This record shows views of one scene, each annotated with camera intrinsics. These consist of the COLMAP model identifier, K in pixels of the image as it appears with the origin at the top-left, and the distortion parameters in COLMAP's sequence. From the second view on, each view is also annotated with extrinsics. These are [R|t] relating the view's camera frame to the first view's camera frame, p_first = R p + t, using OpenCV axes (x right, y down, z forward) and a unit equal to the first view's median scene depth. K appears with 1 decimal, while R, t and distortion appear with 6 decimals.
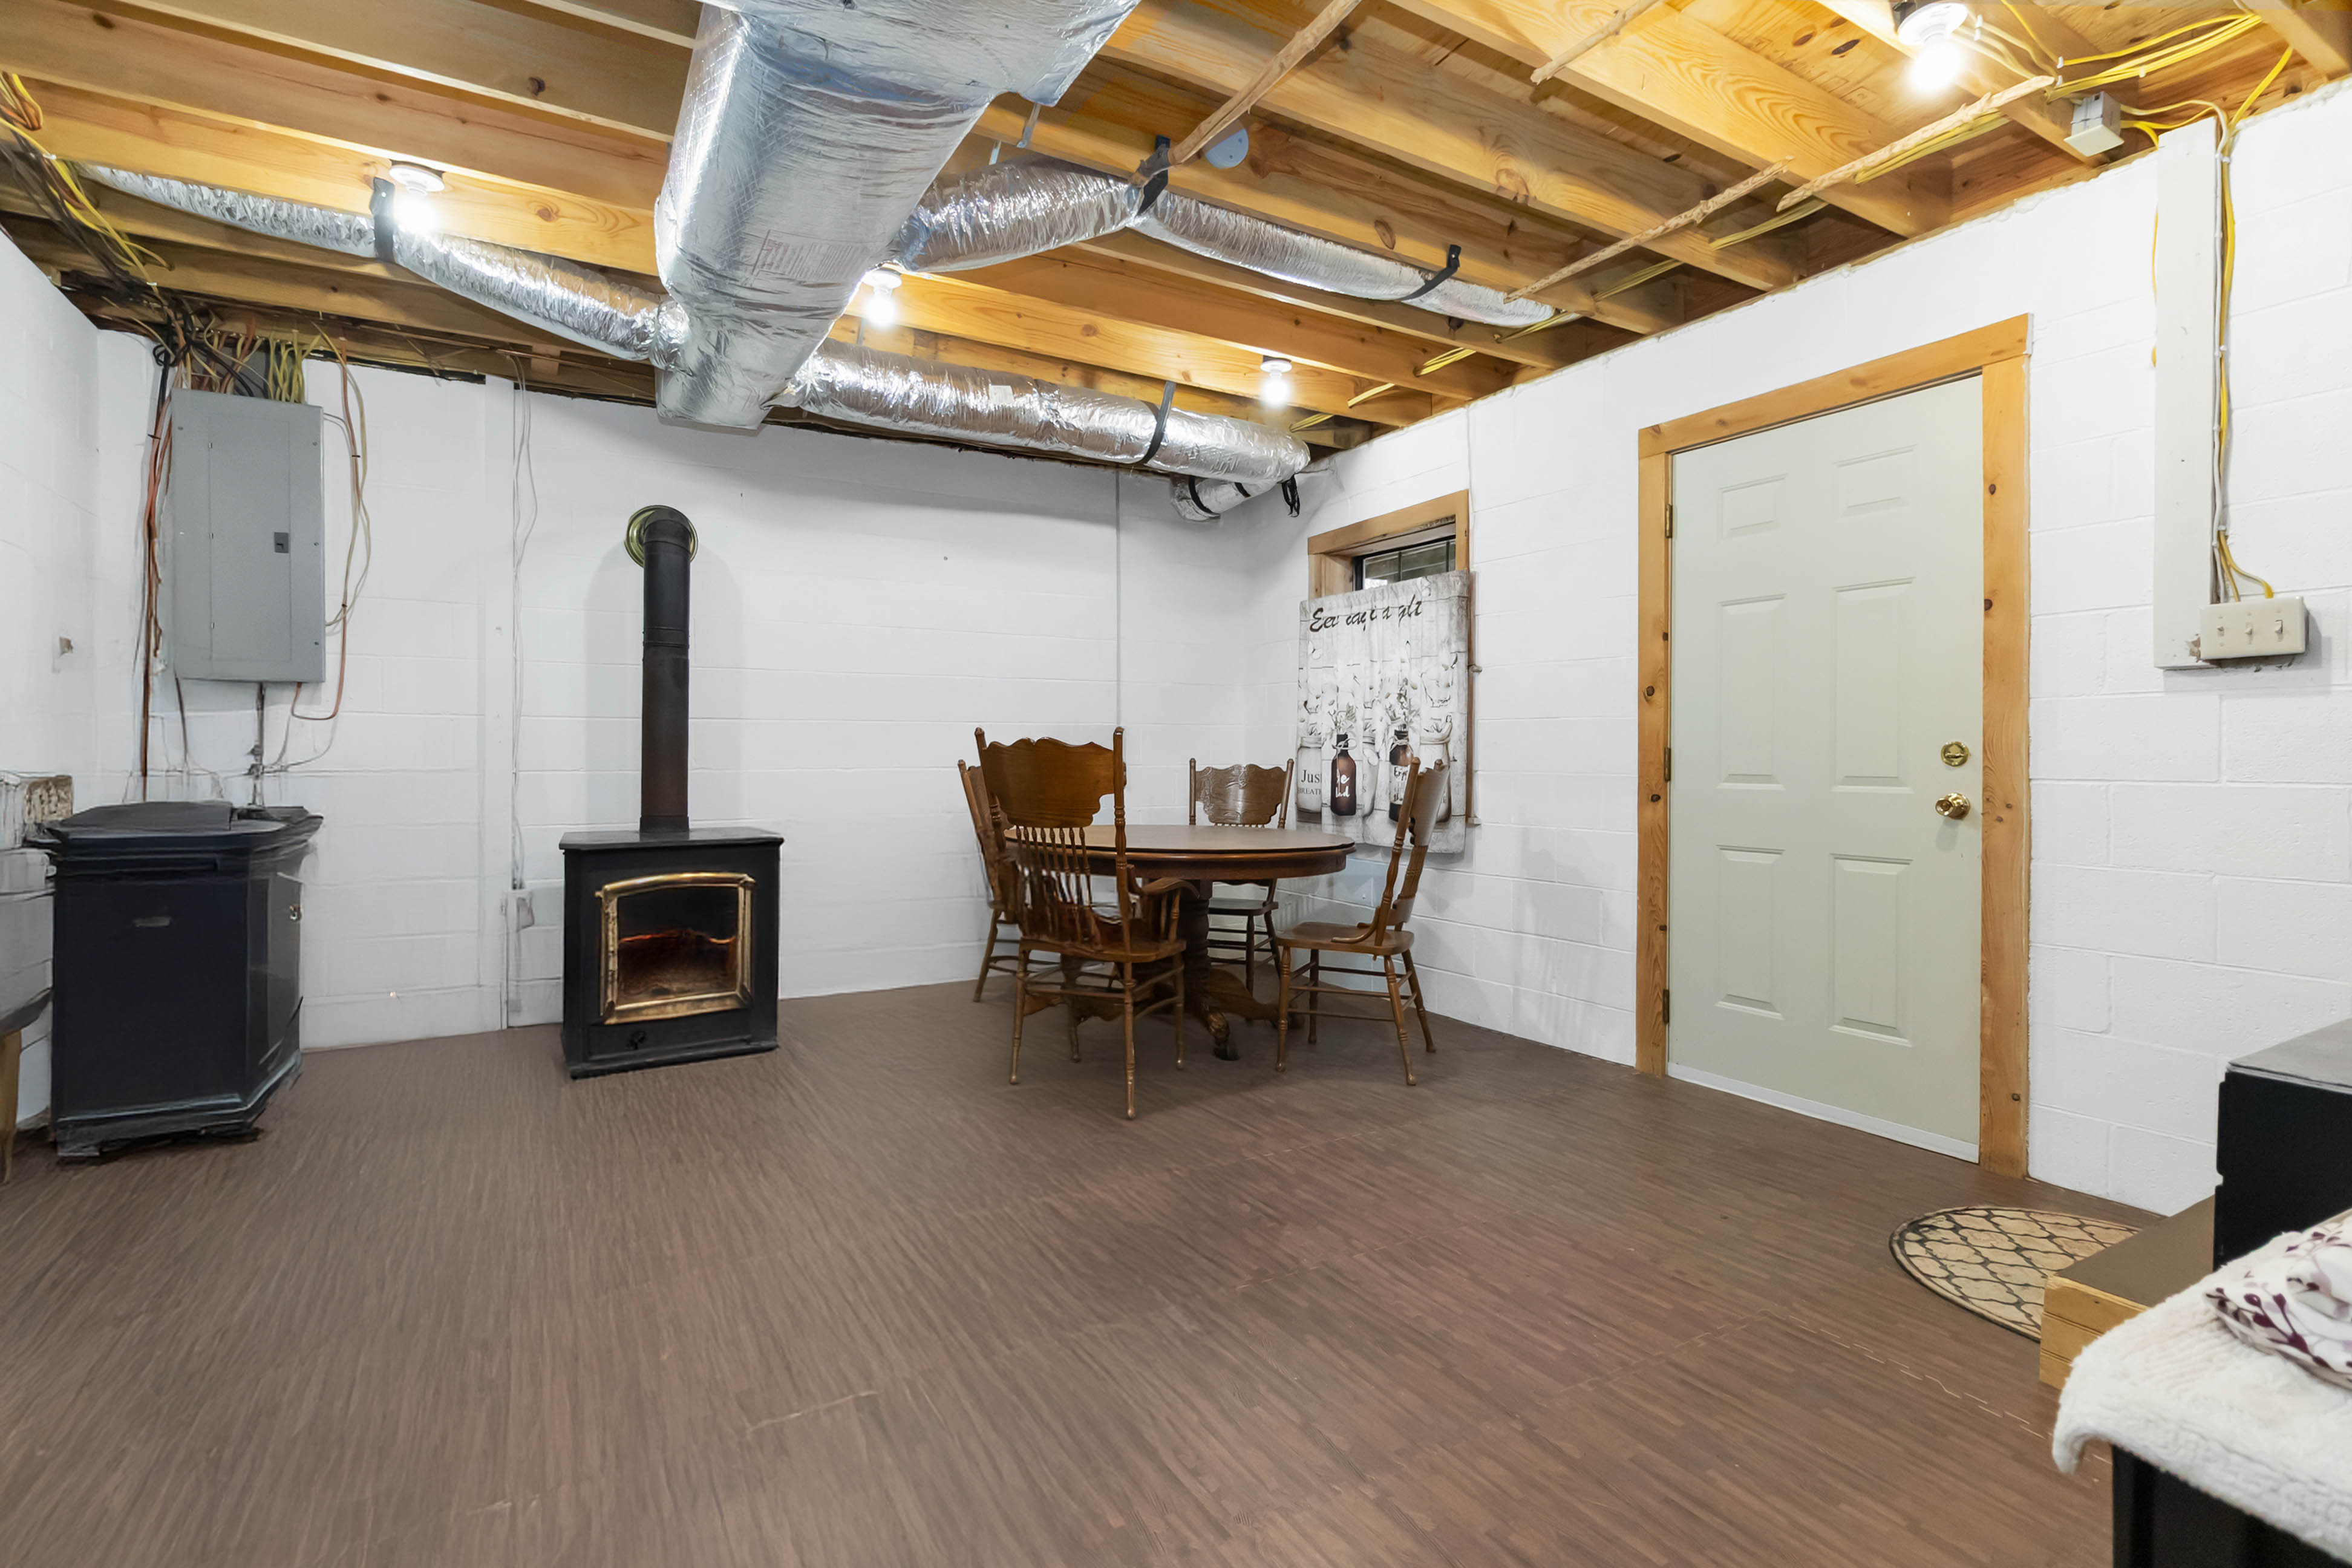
lens RADIAL K [[1085.6, 0, 1185.5], [0, 1085.6, 742.9], [0, 0, 1]] dist [0.001567, 0.000739]
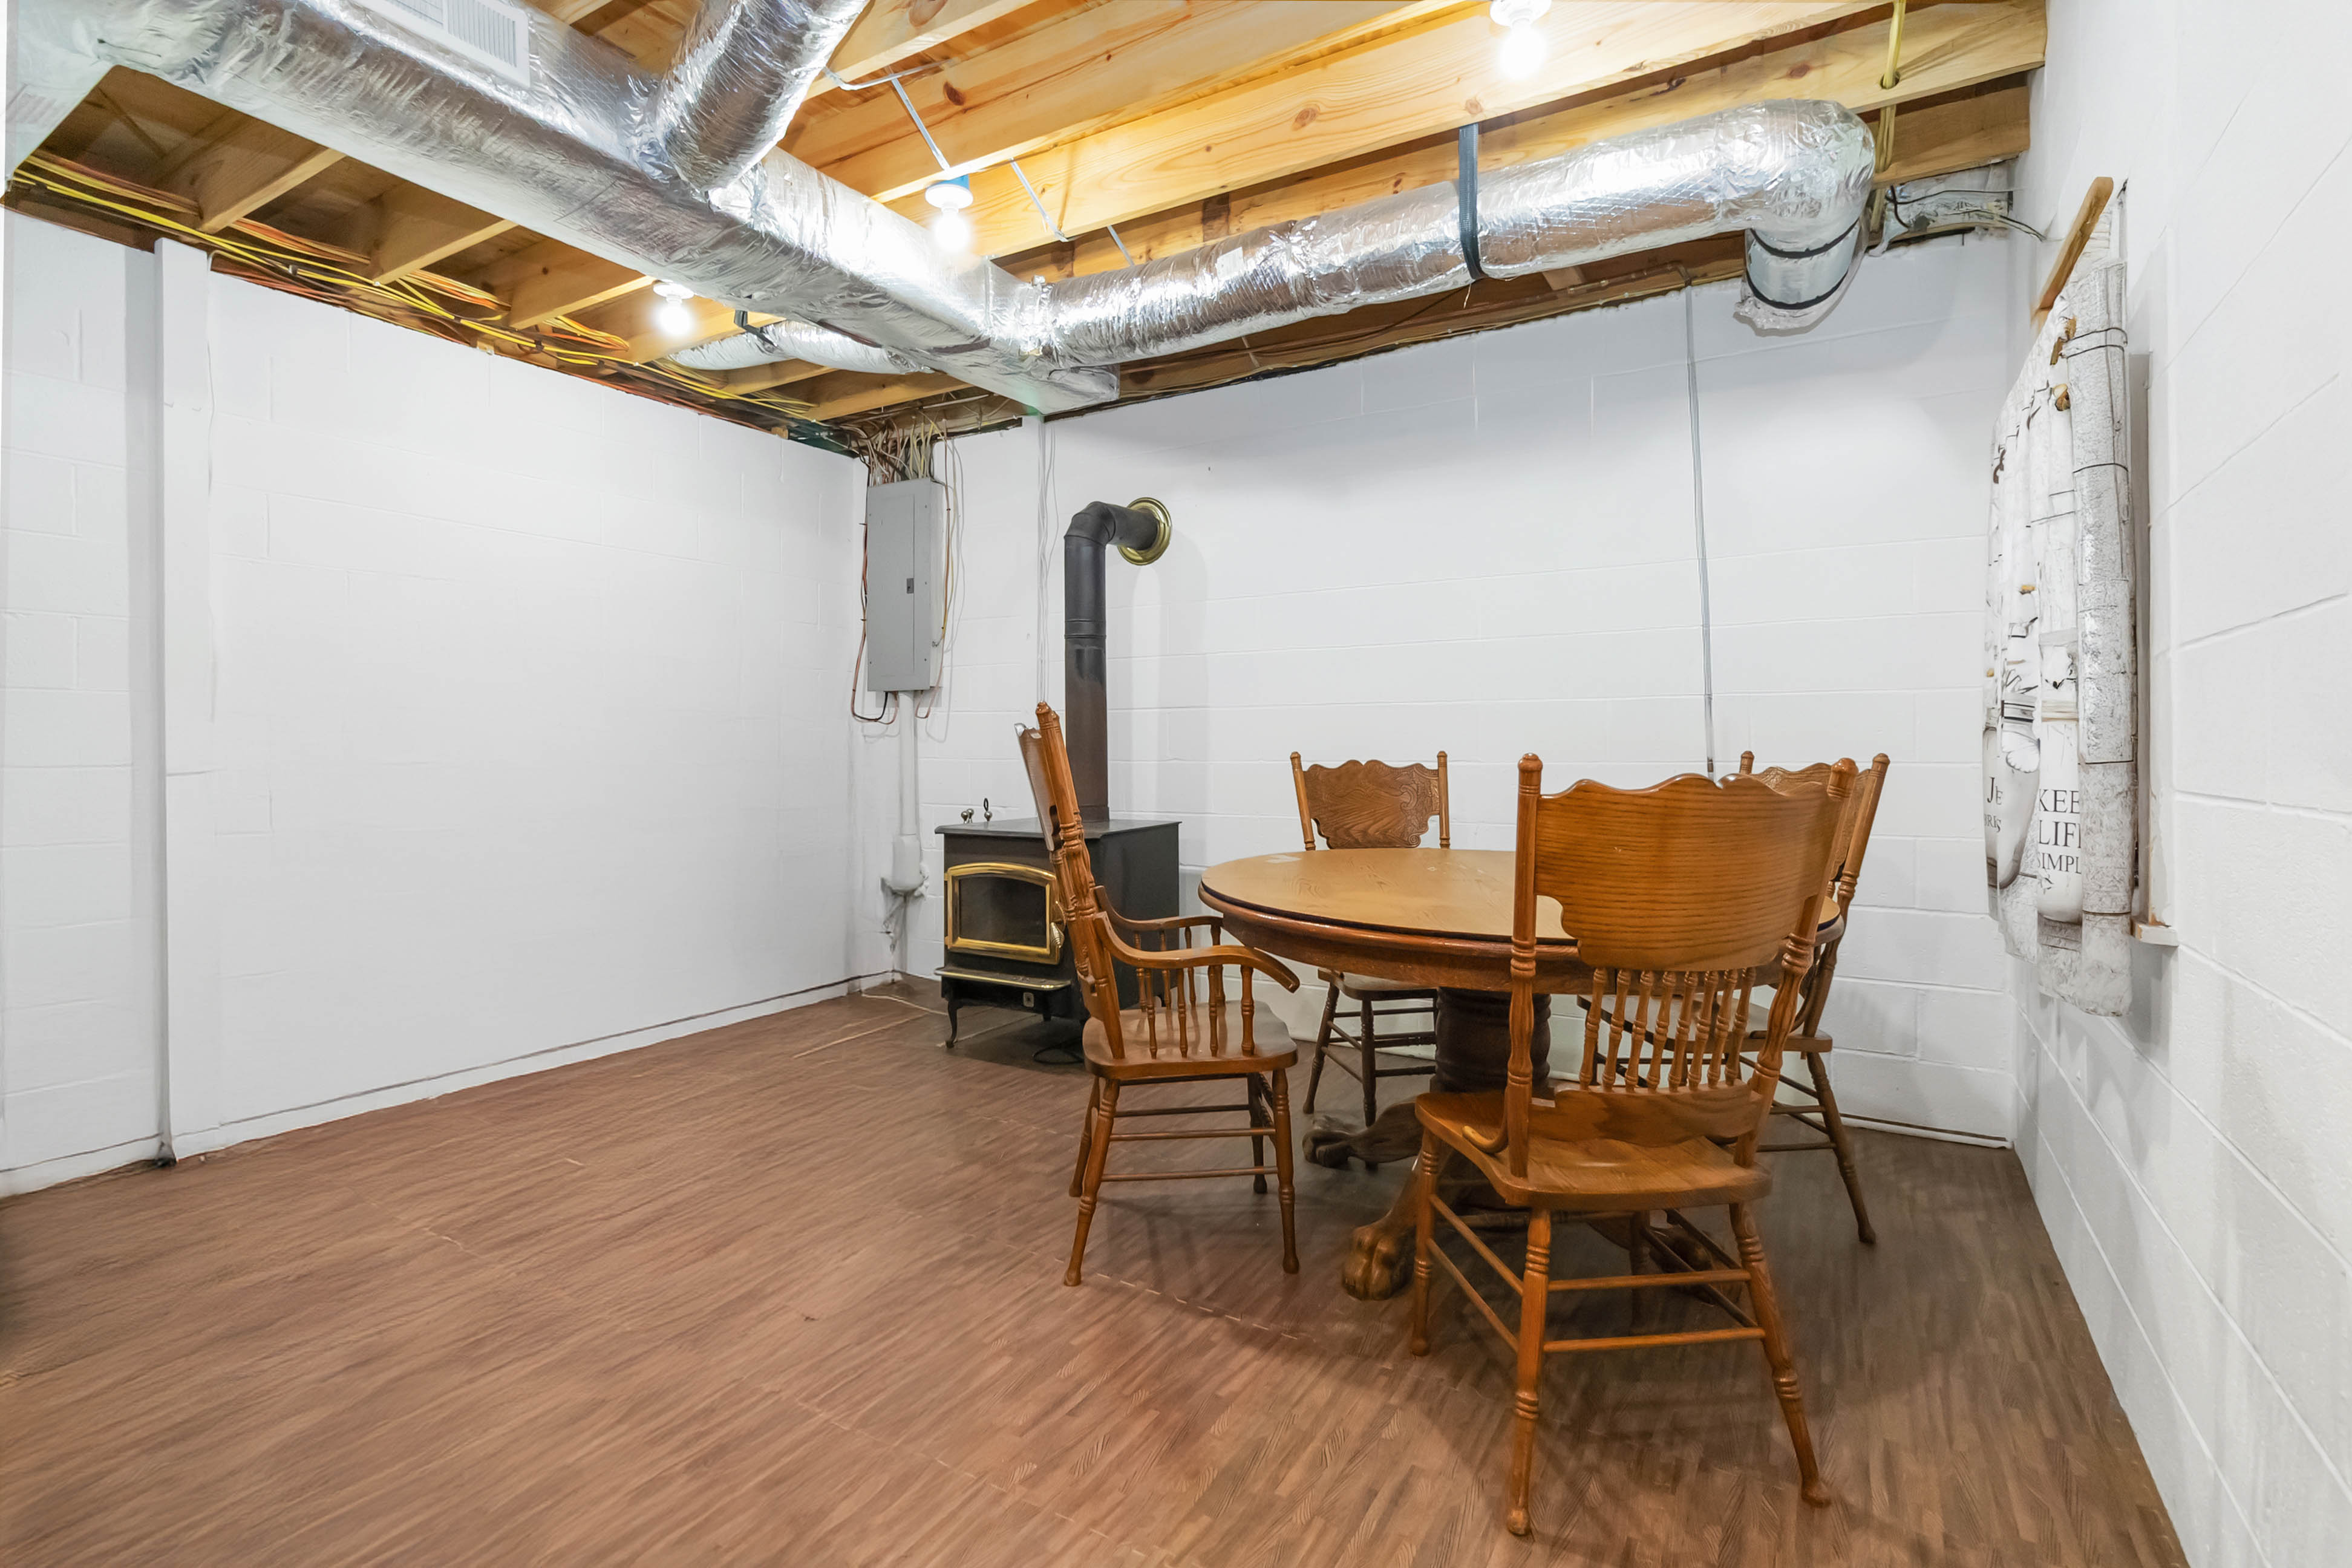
lens RADIAL K [[1085.6, 0, 1185.5], [0, 1085.6, 742.9], [0, 0, 1]] dist [0.001567, 0.000739]
pose [[0.483968, -0.000087, -0.875086, 0.471985], [0.006895, 0.999969, 0.003714, 0.006214], [0.875058, -0.007831, 0.483954, 0.608857]]
